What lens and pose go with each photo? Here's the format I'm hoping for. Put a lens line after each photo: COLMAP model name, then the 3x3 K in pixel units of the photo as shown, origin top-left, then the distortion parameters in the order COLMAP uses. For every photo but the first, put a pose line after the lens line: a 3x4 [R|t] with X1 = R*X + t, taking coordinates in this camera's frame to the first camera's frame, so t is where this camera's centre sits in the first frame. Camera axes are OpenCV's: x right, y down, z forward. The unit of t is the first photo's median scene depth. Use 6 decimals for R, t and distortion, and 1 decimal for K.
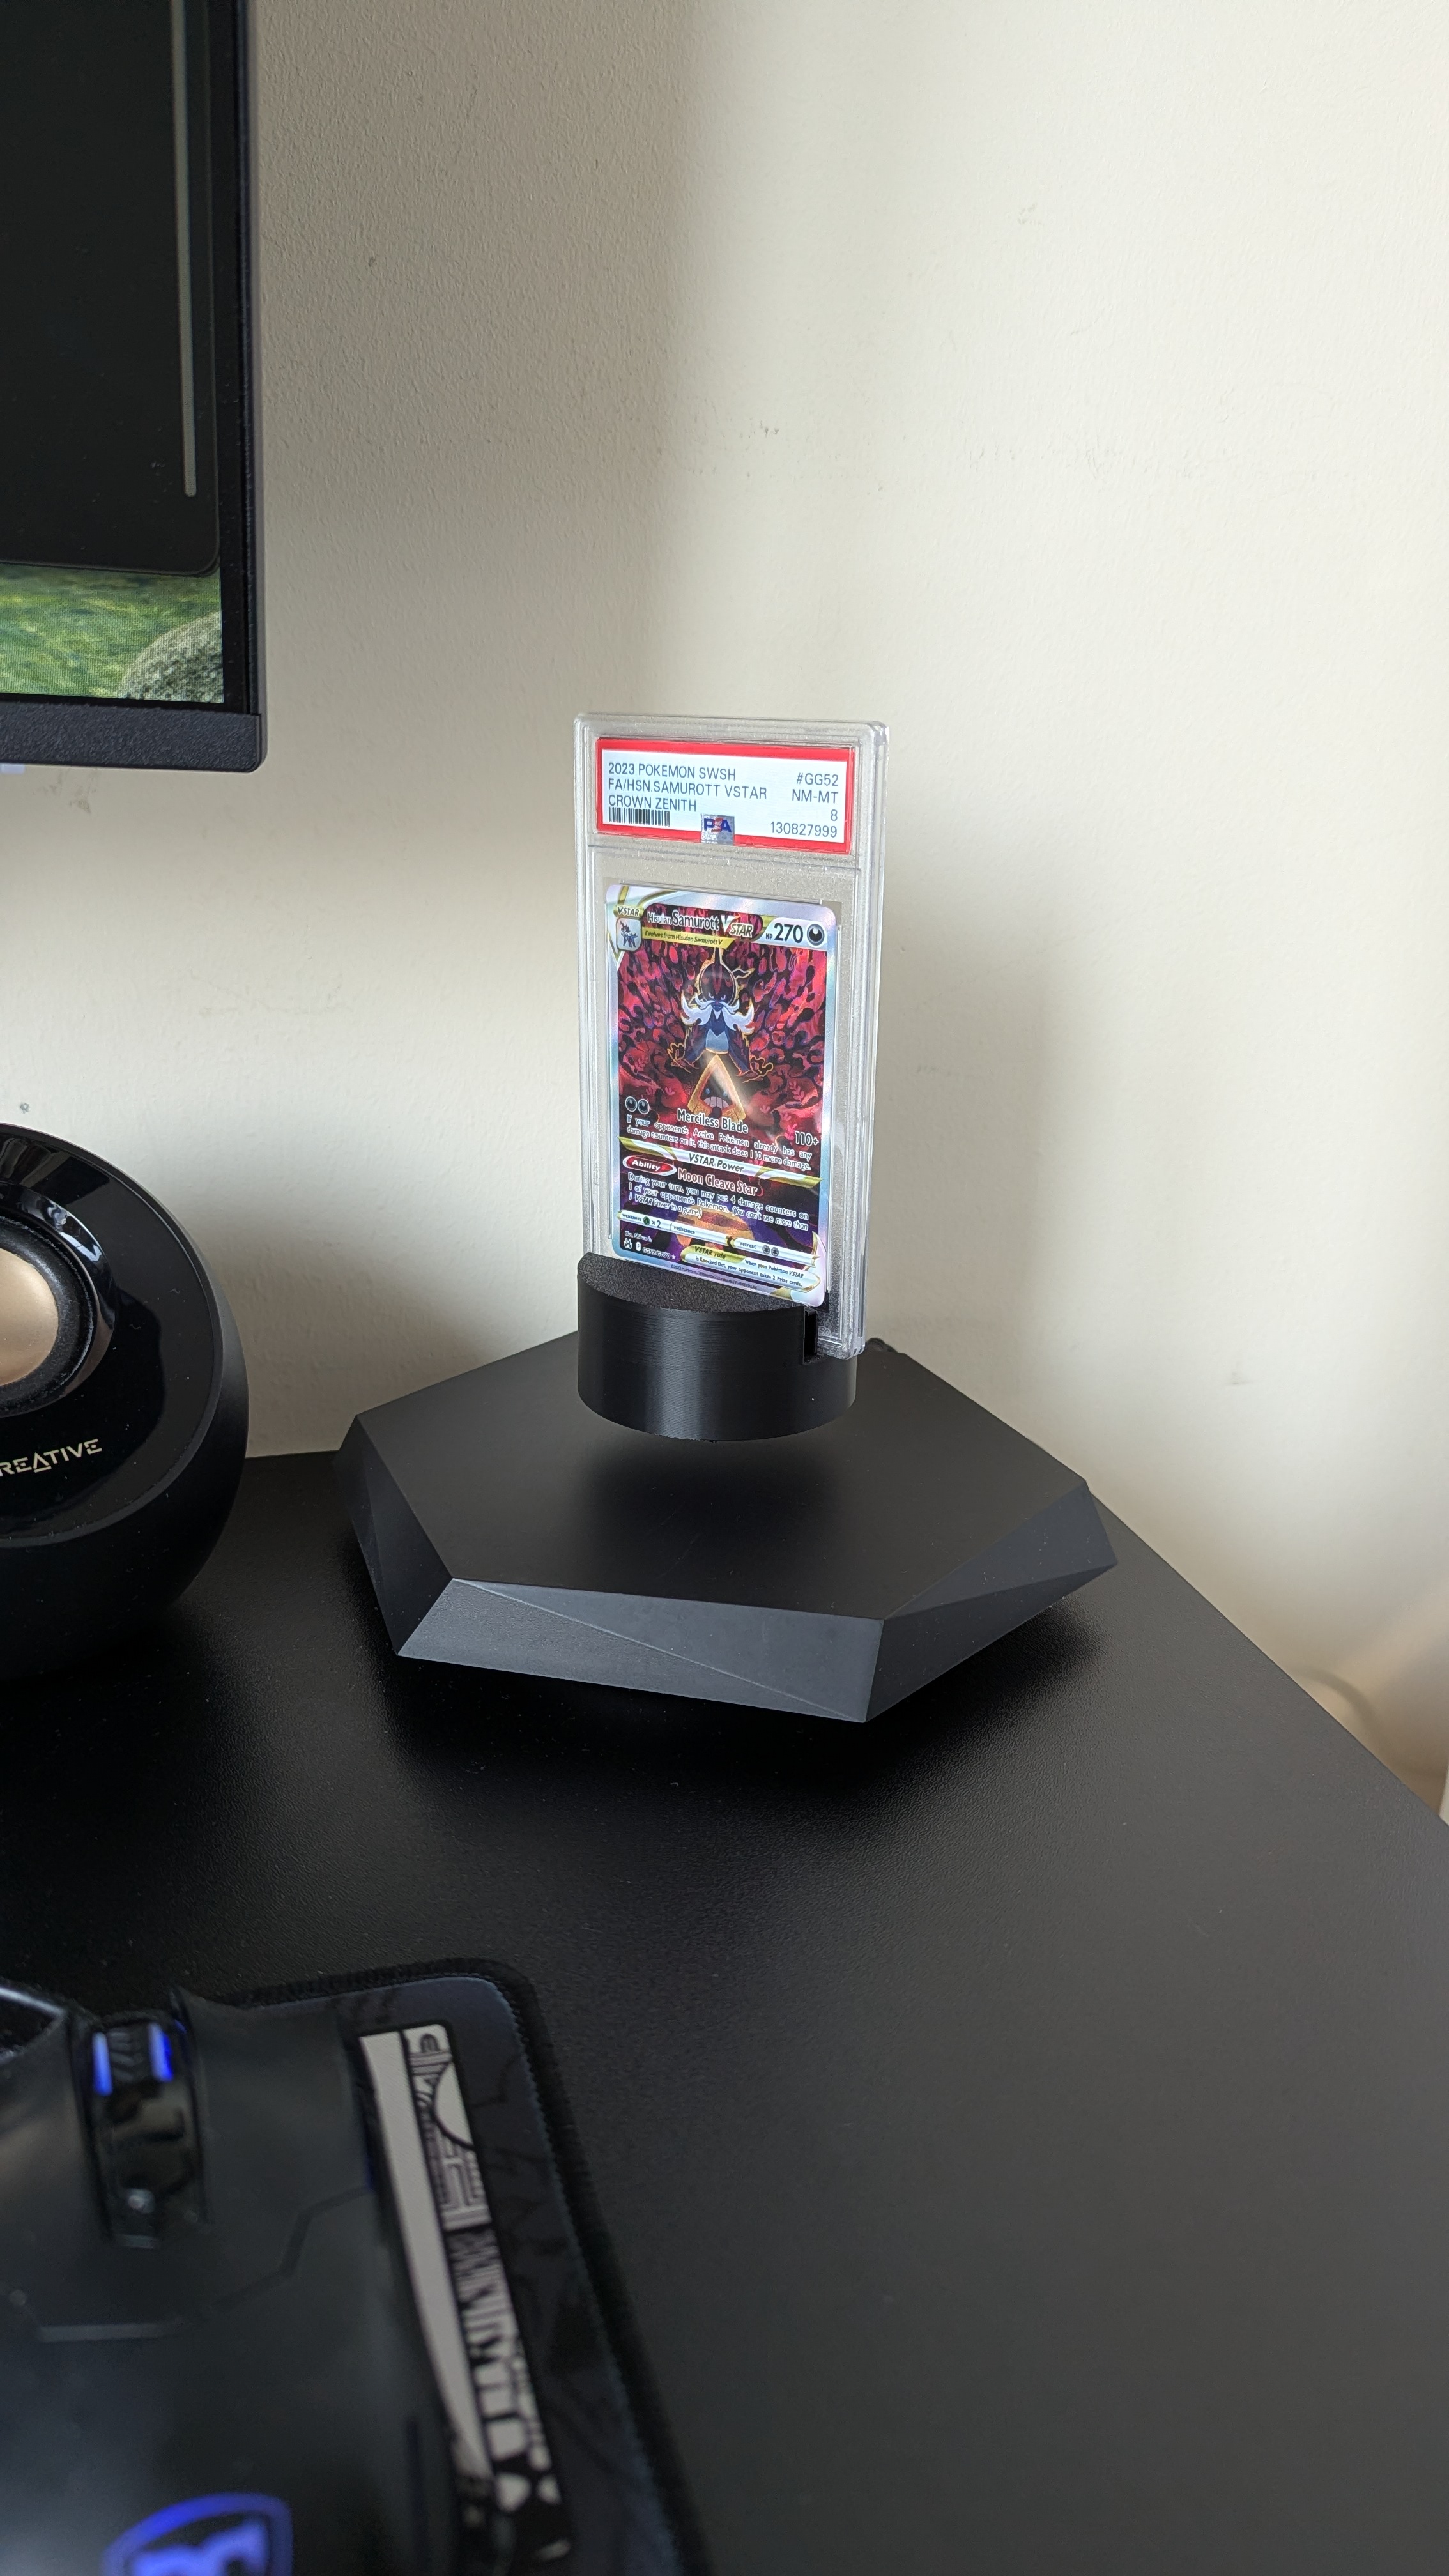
lens RADIAL K [[1798.7, 0, 708.1], [0, 1798.7, 1298.5], [0, 0, 1]] dist [0.032391, -0.038800]
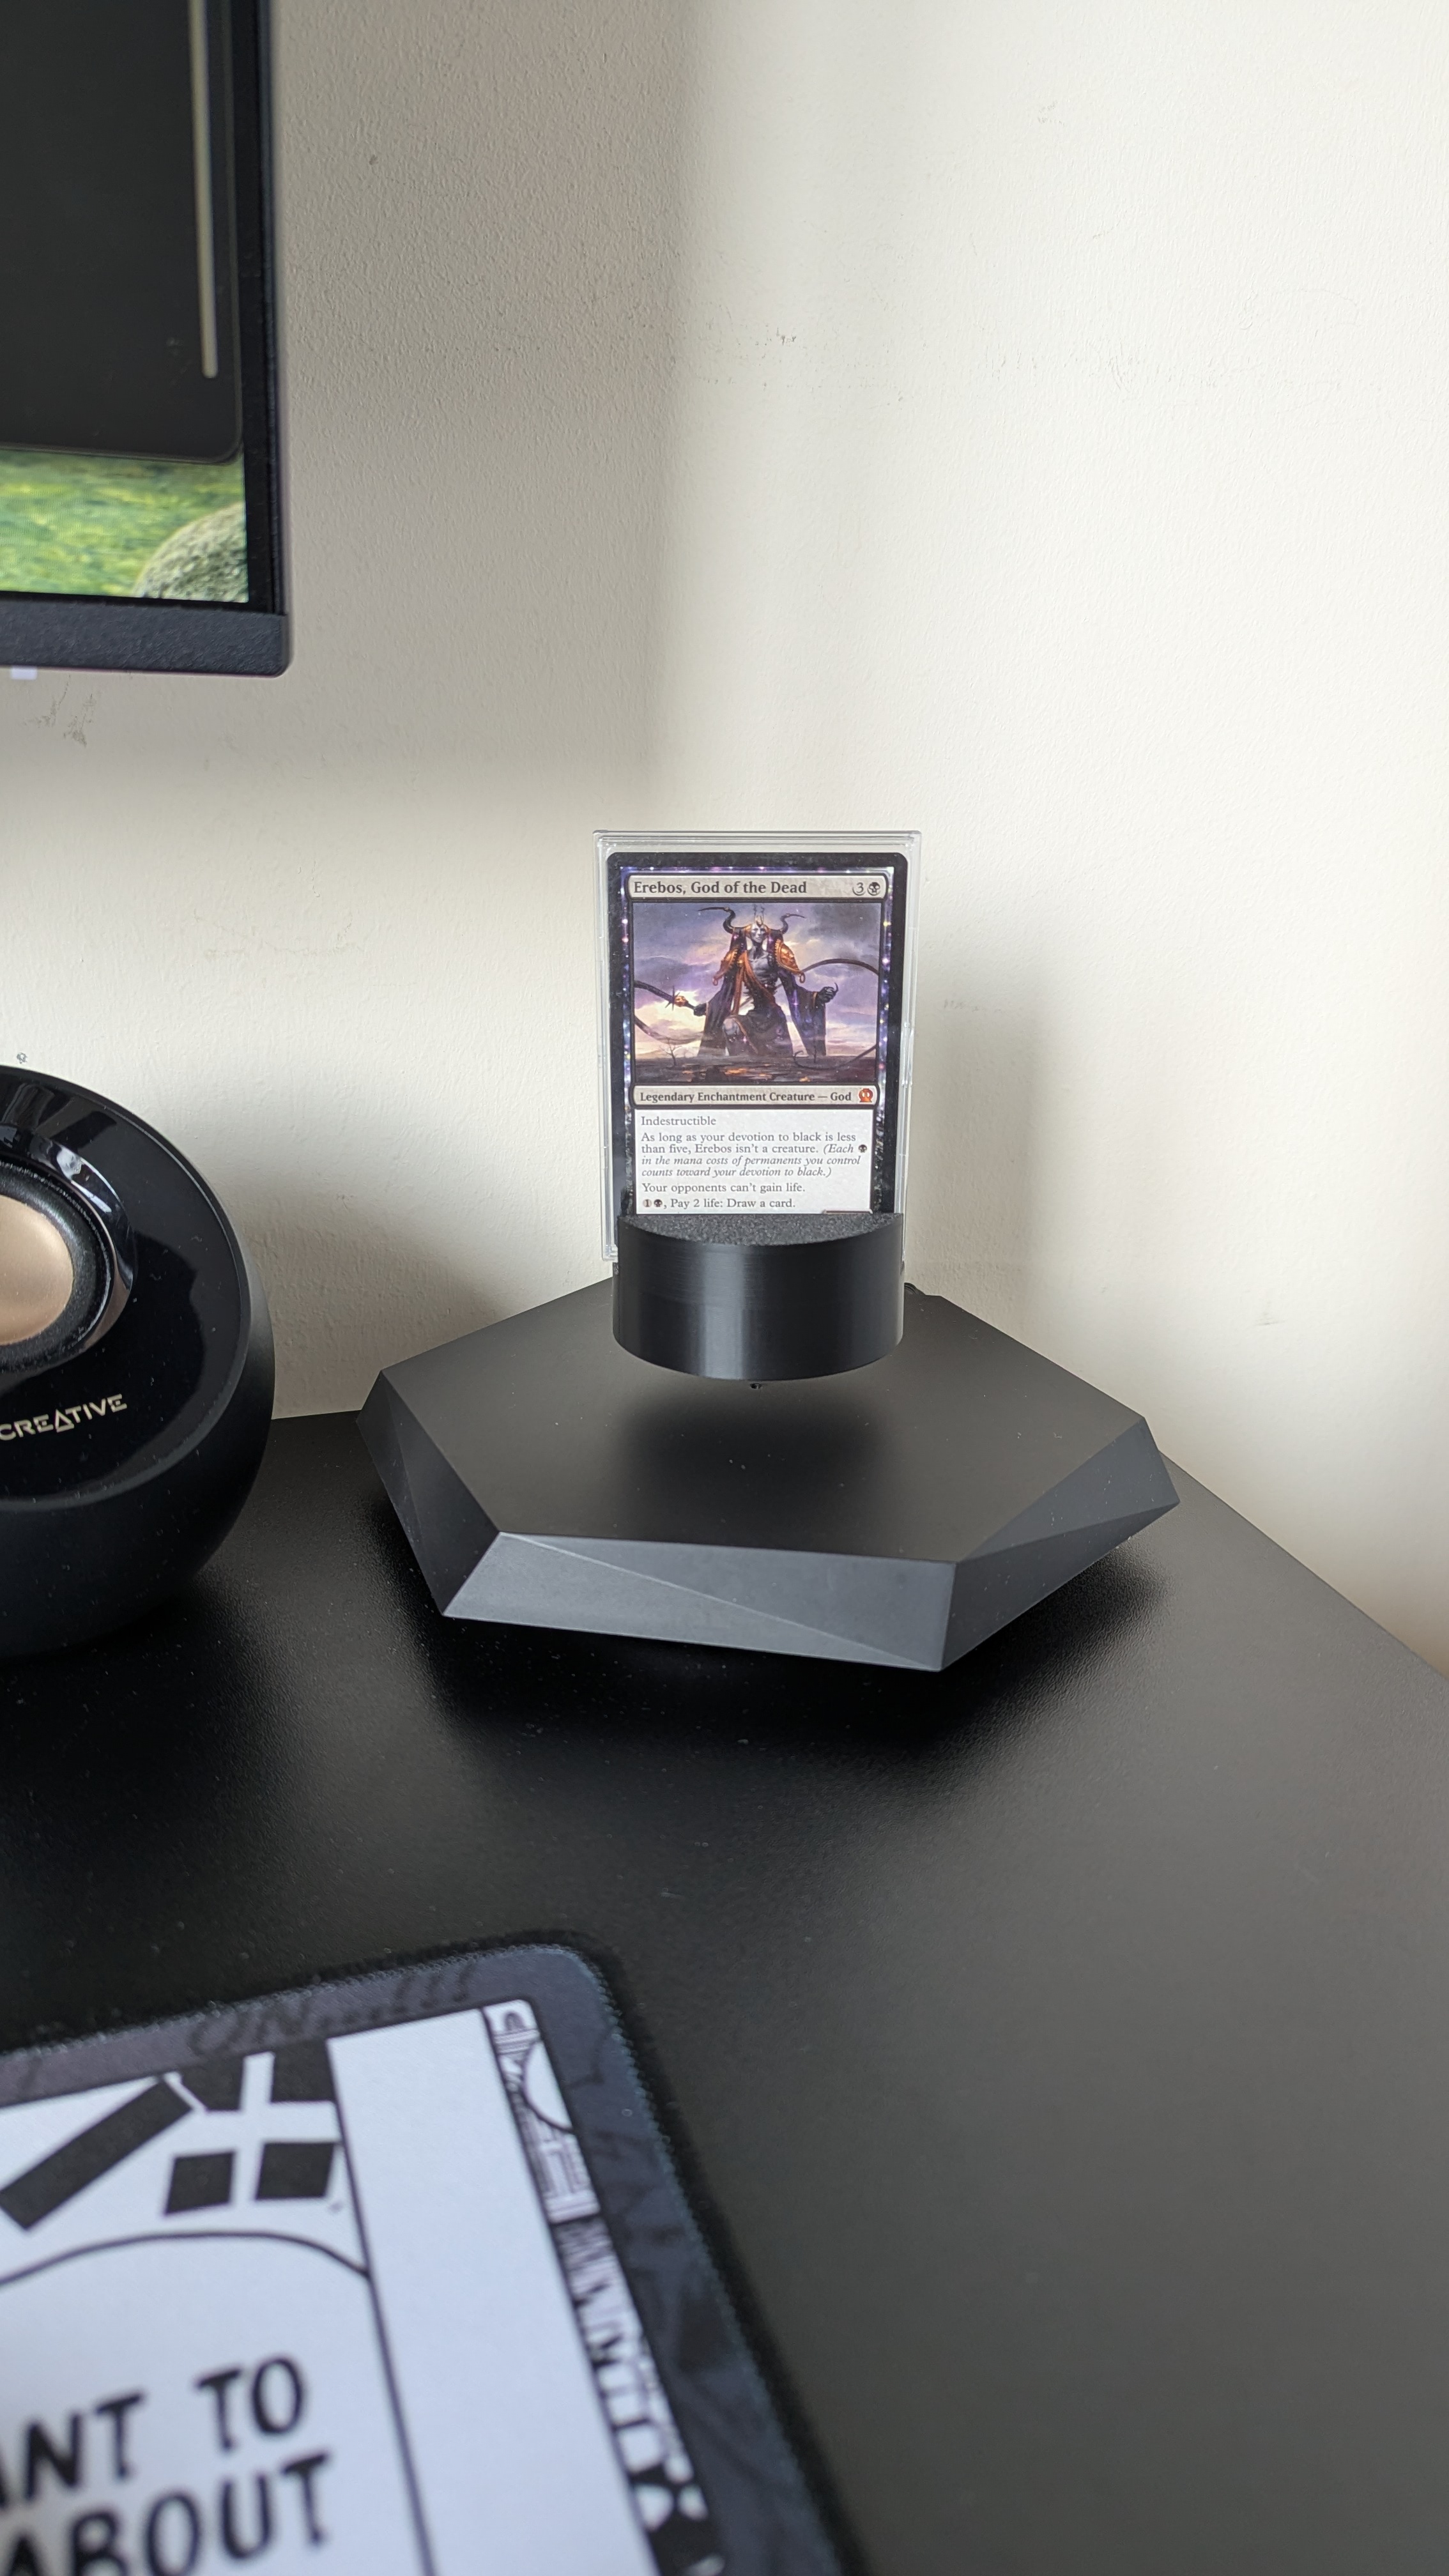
lens RADIAL K [[1789.1, 0, 713.9], [0, 1789.1, 1275.3], [0, 0, 1]] dist [0.042451, -0.051733]
pose [[0.999376, -0.023730, 0.026179, -0.059288], [0.023766, 0.999717, -0.001049, 0.027090], [-0.026147, 0.001671, 0.999657, 0.059913]]
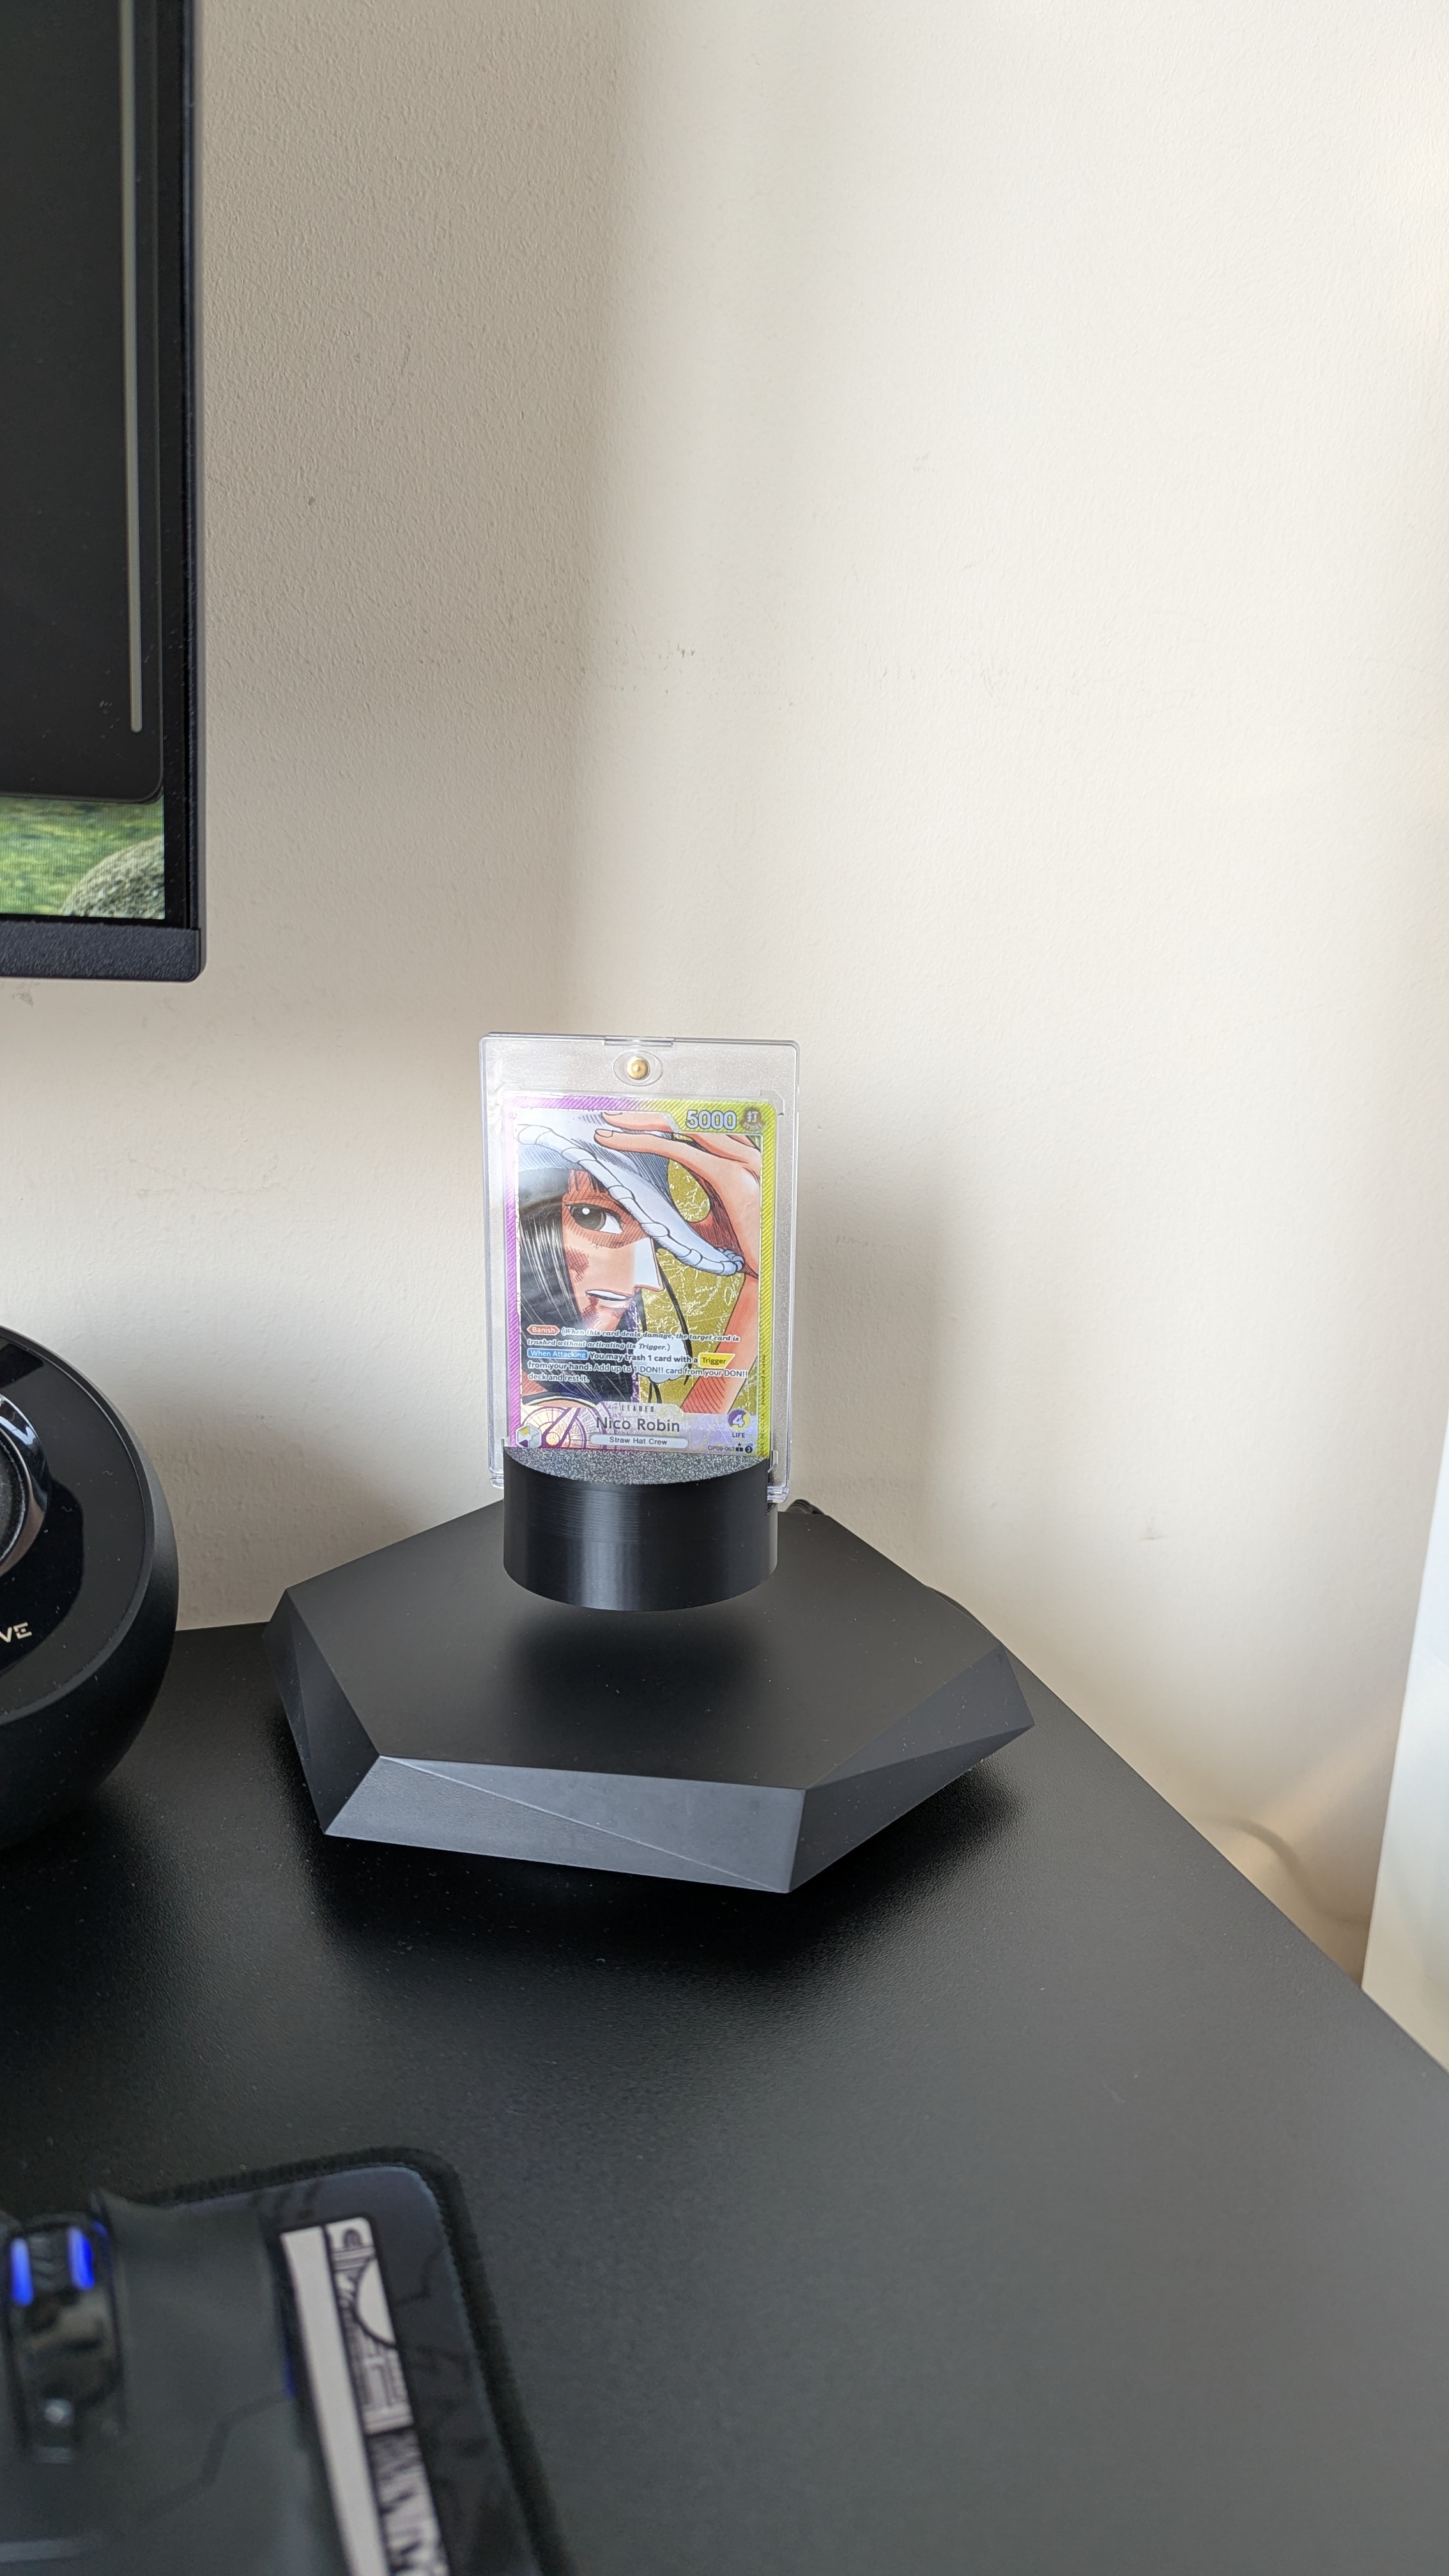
lens RADIAL K [[1790.1, 0, 724.5], [0, 1790.1, 1288.0], [0, 0, 1]] dist [0.037421, -0.054945]
pose [[0.999040, -0.007497, 0.043162, 0.011325], [0.011034, 0.996547, -0.082296, -0.025126], [-0.042396, 0.082694, 0.995673, -0.040617]]
